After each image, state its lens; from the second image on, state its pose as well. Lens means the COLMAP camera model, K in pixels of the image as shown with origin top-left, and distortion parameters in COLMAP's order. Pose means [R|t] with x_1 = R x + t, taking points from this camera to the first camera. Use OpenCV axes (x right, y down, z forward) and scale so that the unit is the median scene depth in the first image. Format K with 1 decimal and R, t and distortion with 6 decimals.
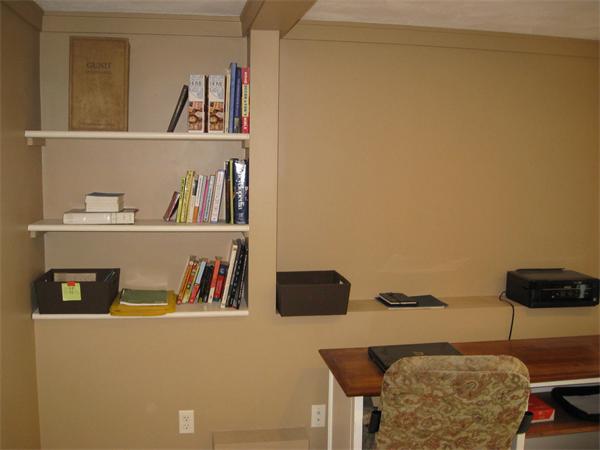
lens RADIAL K [[615.6, 0, 296.7], [0, 615.6, 226.7], [0, 0, 1]] dist [-0.127240, 0.000000]
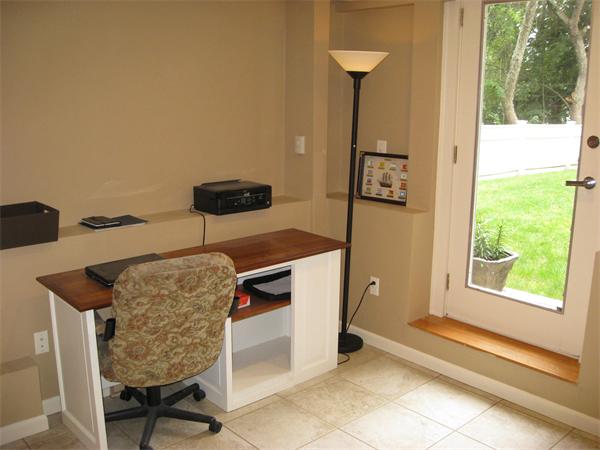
lens RADIAL K [[615.6, 0, 303.8], [0, 615.6, 225.1], [0, 0, 1]] dist [-0.127240, 0.000000]
pose [[0.833271, -0.125629, 0.538403, -0.140303], [0.065985, 0.989478, 0.128759, 0.014658], [-0.548914, -0.071765, 0.832793, -0.096067]]
